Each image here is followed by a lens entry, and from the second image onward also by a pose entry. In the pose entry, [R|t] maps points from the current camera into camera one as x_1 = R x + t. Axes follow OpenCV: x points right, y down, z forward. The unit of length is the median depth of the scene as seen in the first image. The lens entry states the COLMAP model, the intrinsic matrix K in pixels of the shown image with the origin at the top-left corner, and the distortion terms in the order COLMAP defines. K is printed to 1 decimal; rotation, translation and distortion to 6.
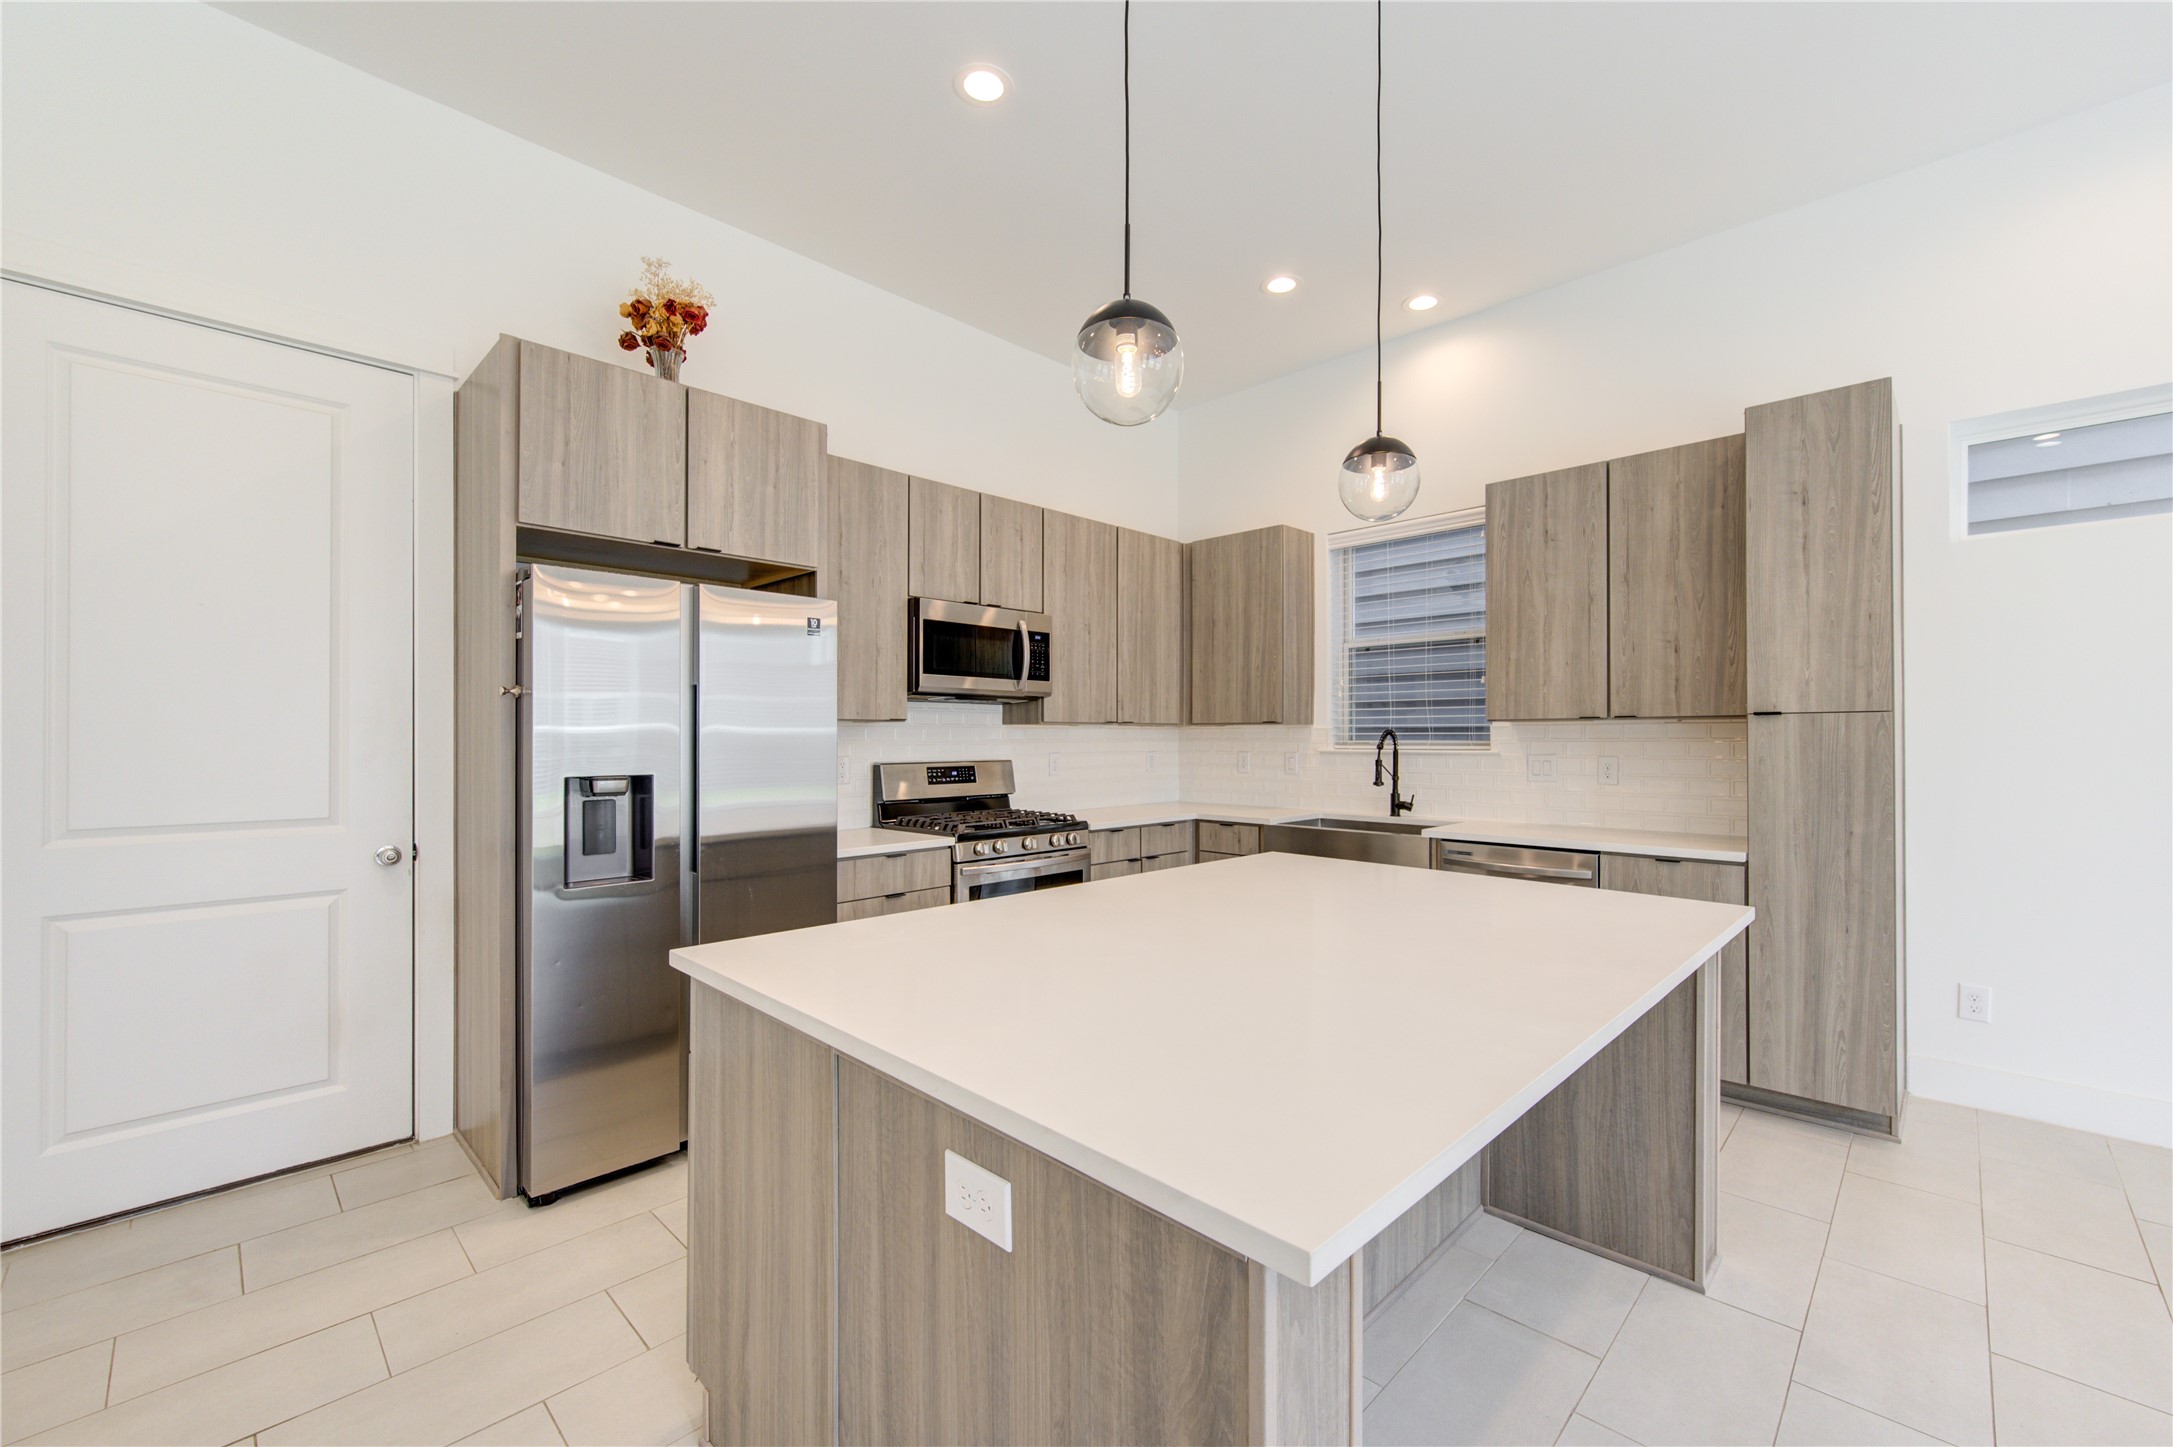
lens RADIAL K [[870.9, 0, 1105.1], [0, 870.9, 723.8], [0, 0, 1]] dist [0.001963, -0.000118]
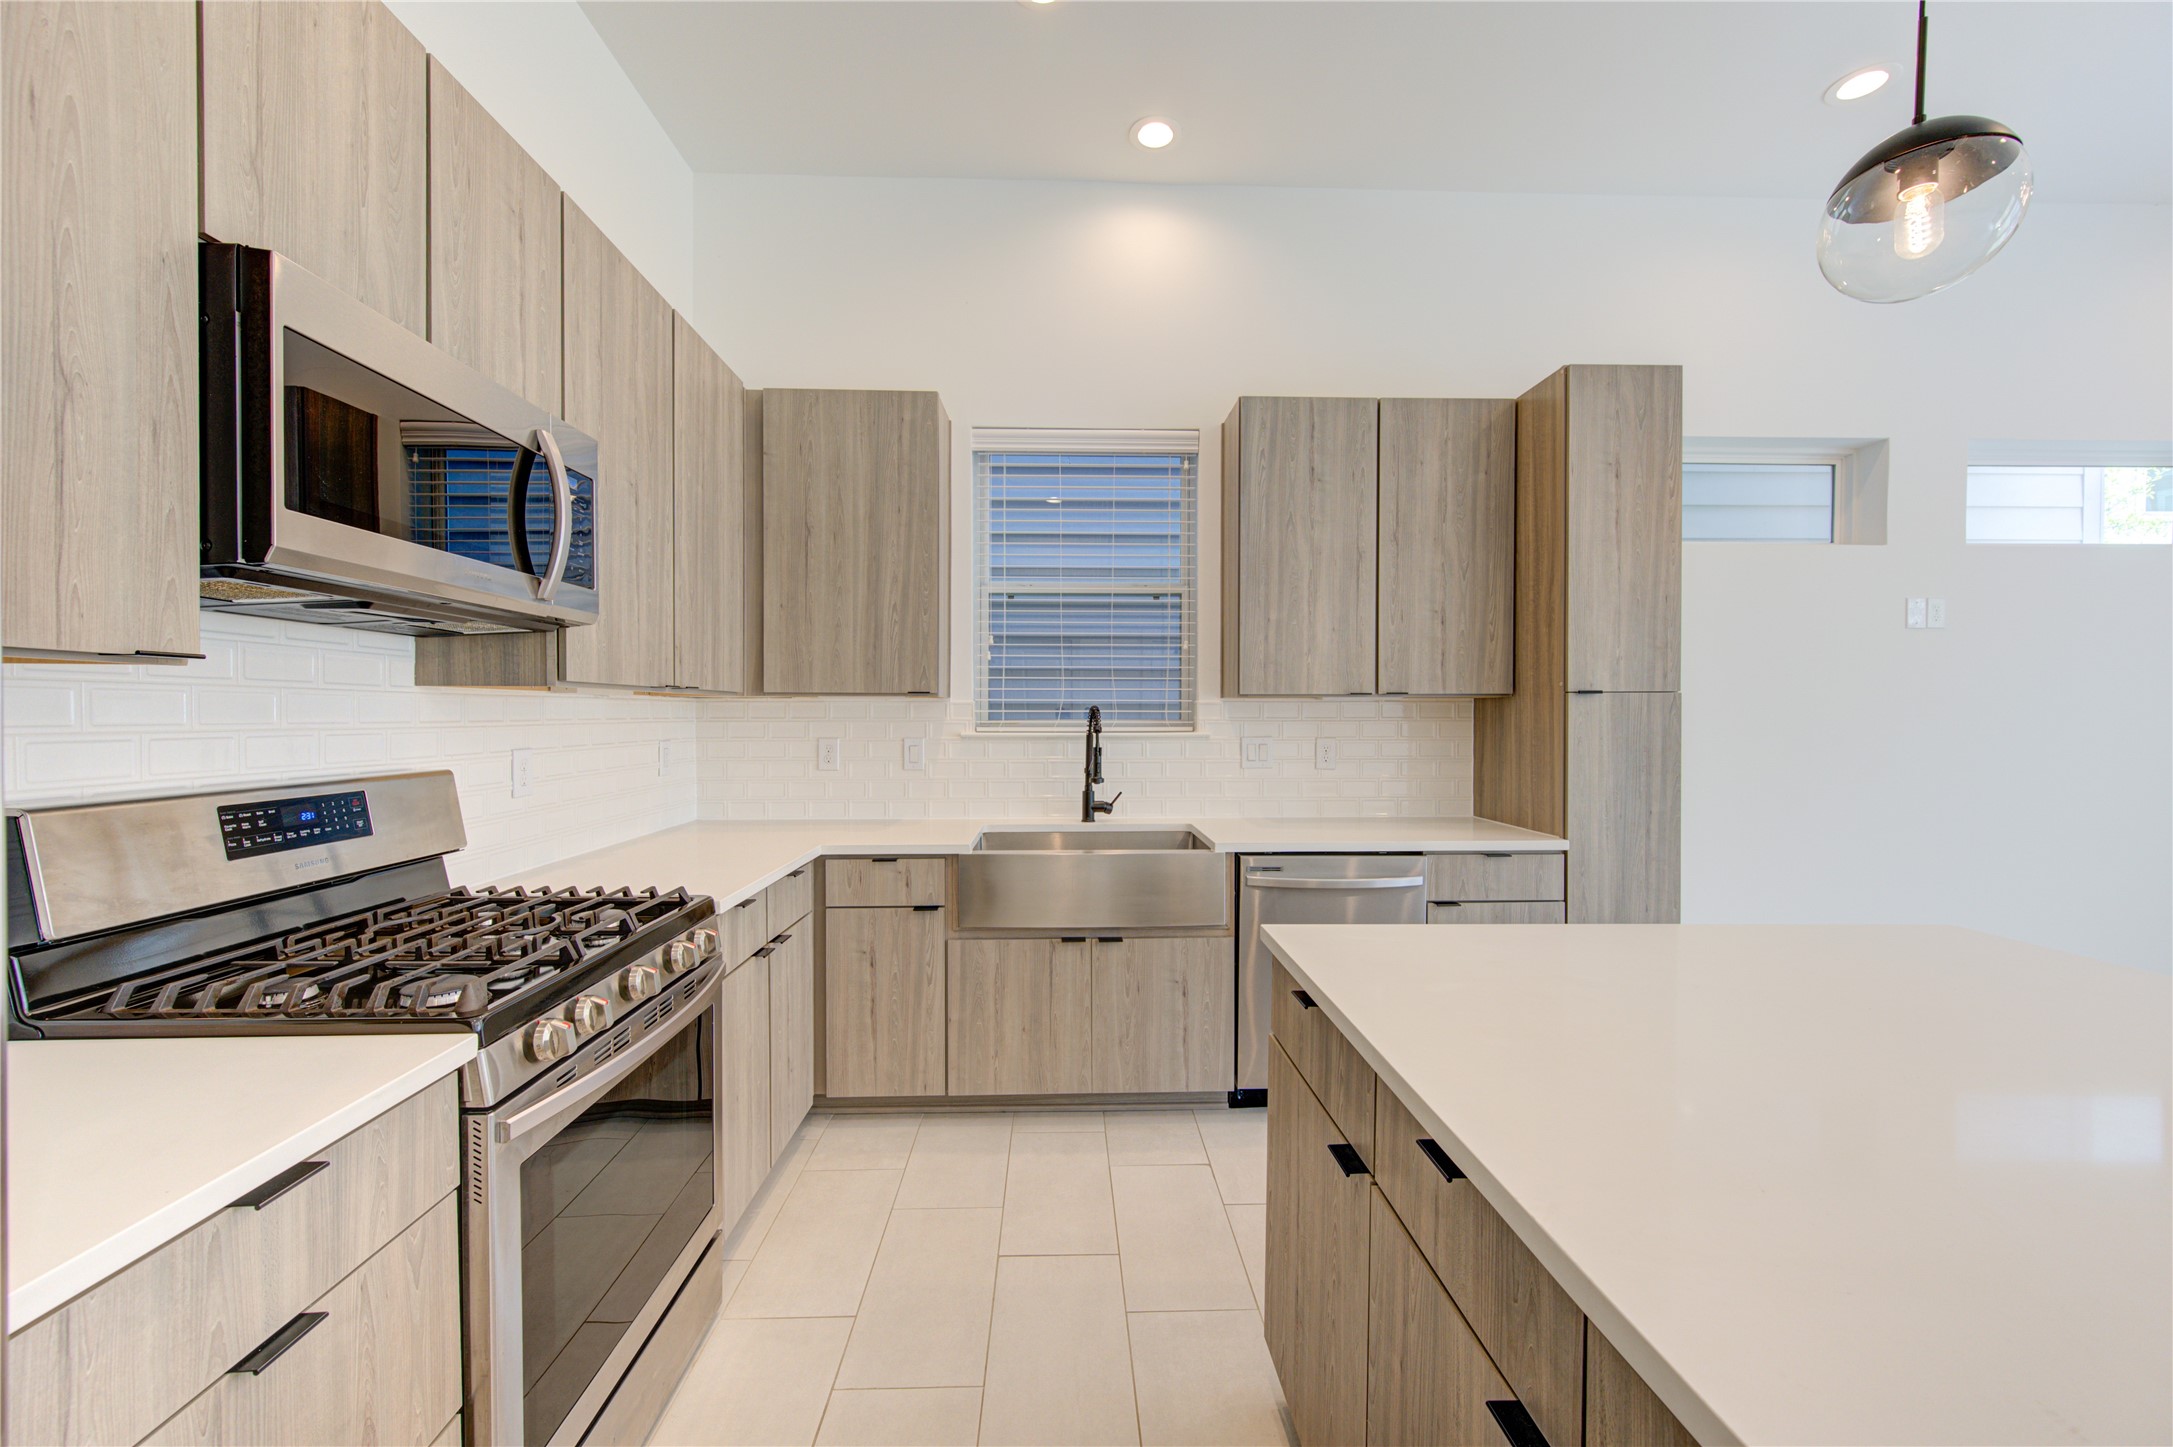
lens RADIAL K [[850.4, 0, 1090.0], [0, 850.4, 721.6], [0, 0, 1]] dist [0.001480, -0.000546]
pose [[0.695132, -0.005164, 0.718864, -0.224770], [-0.012250, 0.999744, 0.019027, 0.007360], [-0.718778, -0.022032, 0.694891, 0.586278]]
